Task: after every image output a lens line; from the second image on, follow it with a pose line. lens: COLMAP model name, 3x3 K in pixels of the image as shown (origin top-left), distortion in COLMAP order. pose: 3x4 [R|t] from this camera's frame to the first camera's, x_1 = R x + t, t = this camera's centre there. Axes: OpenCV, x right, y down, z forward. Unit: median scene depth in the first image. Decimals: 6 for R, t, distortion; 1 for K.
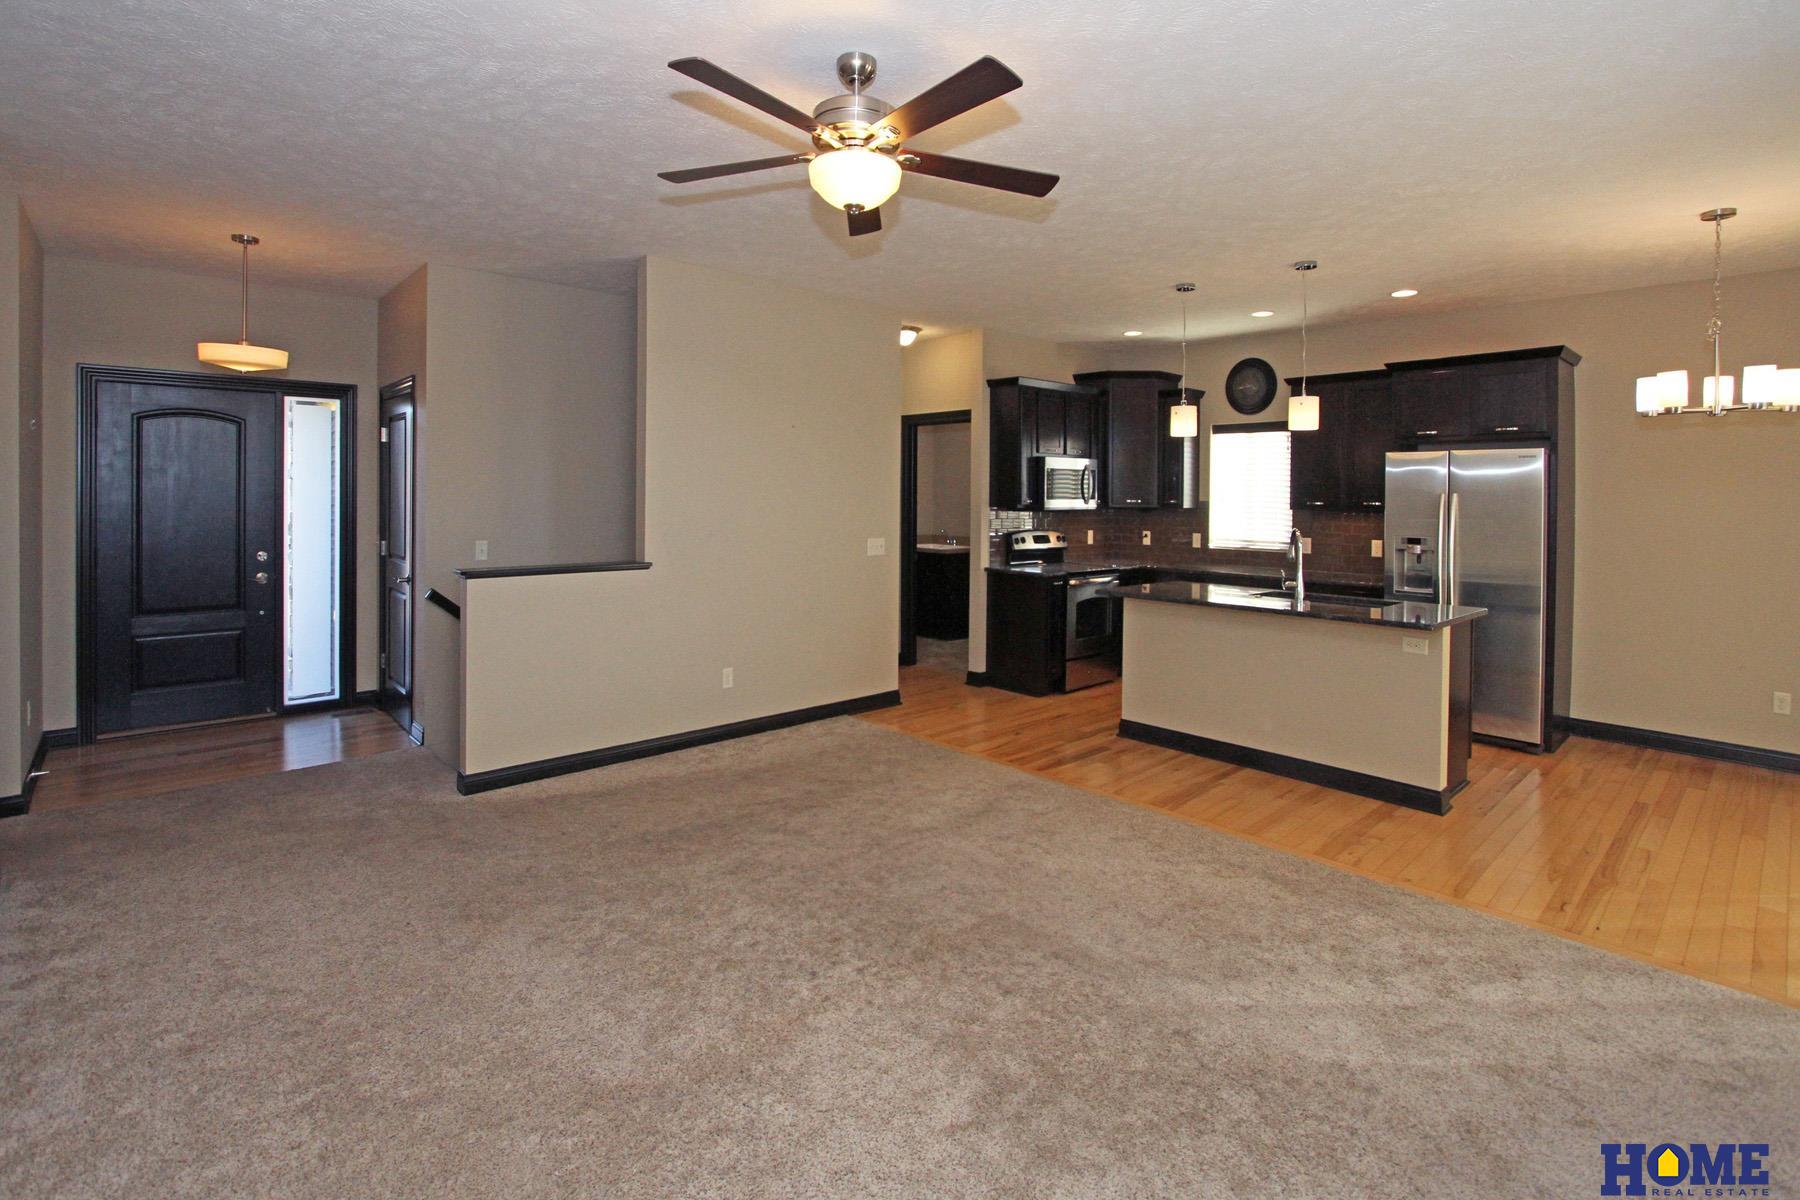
lens RADIAL K [[810.4, 0, 913.5], [0, 810.4, 524.1], [0, 0, 1]] dist [-0.011719, 0.002474]
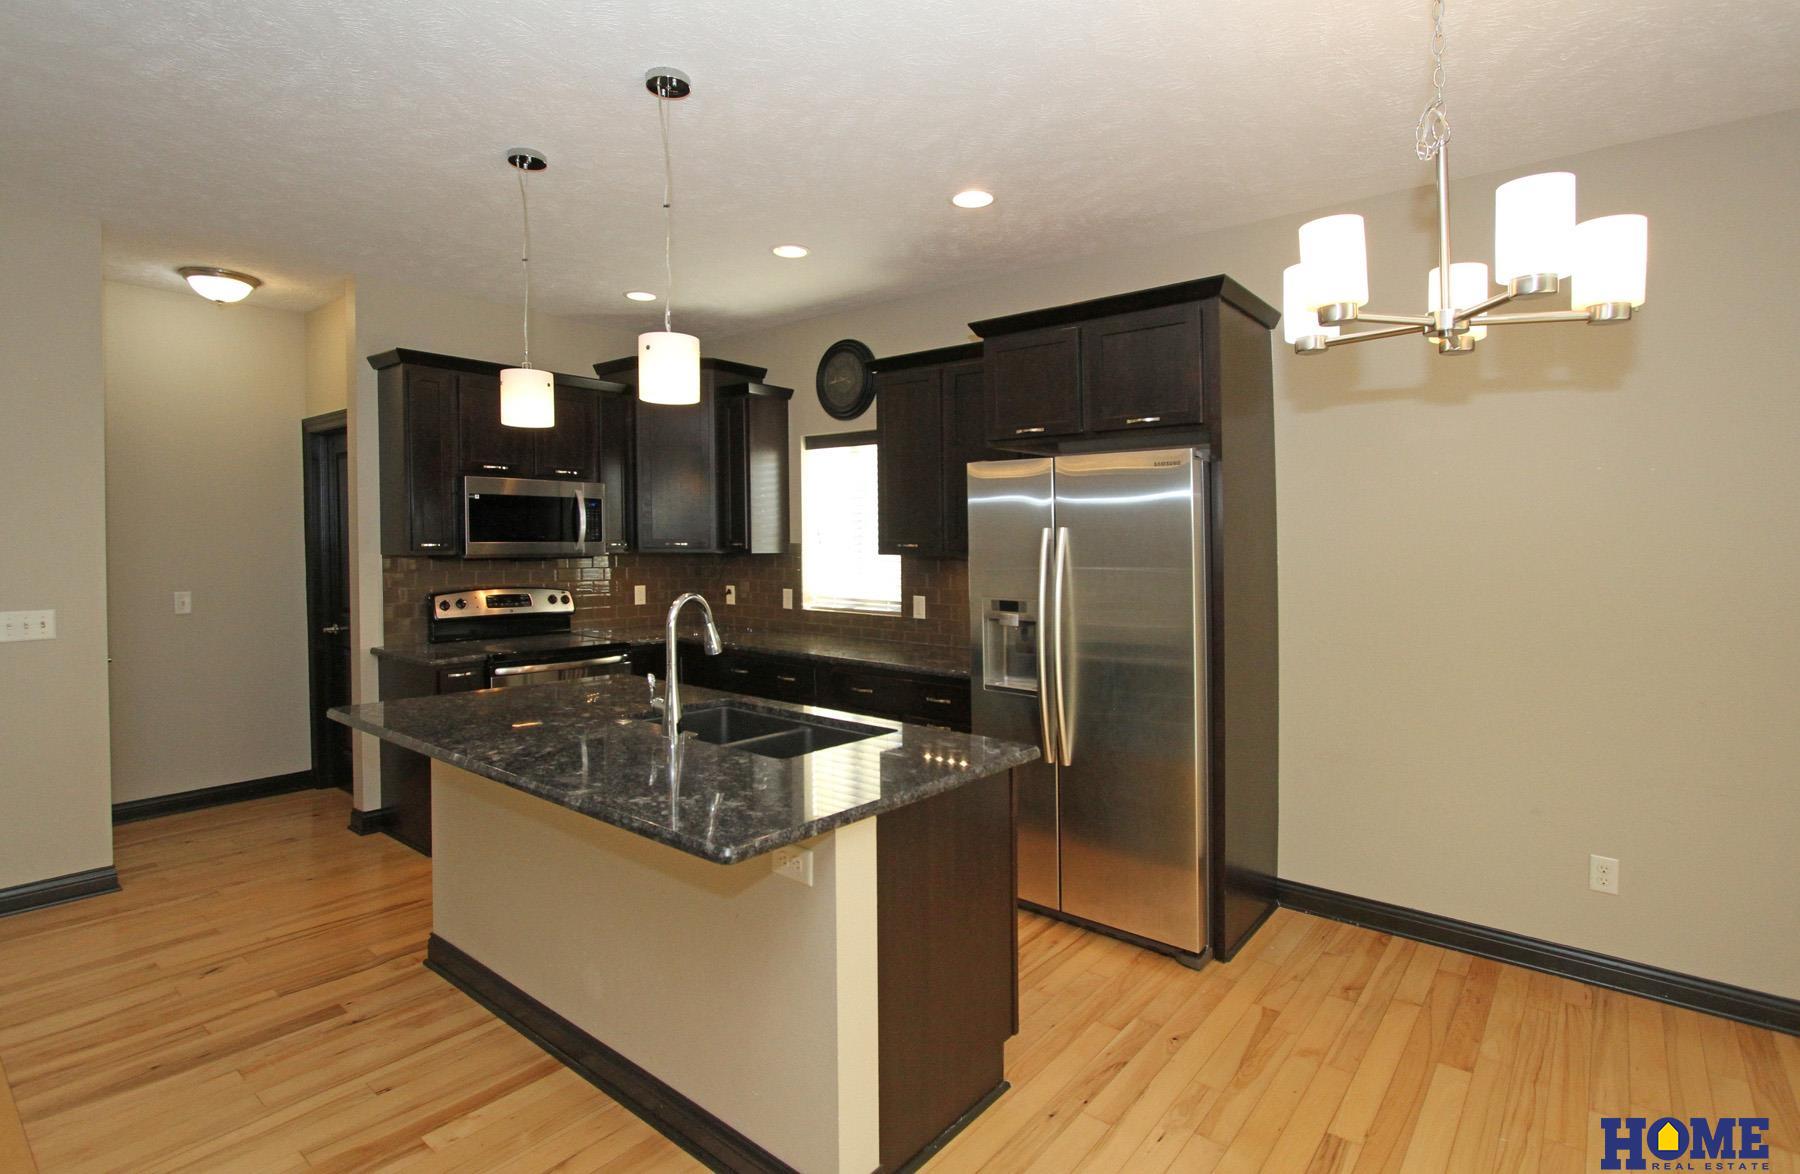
lens RADIAL K [[829.0, 0, 737.4], [0, 829.0, 552.5], [0, 0, 1]] dist [-0.015915, 0.003901]
pose [[0.999861, -0.006173, 0.015508, 0.377015], [0.006524, 0.999723, -0.022632, -0.005765], [-0.015363, 0.022730, 0.999624, 0.347080]]
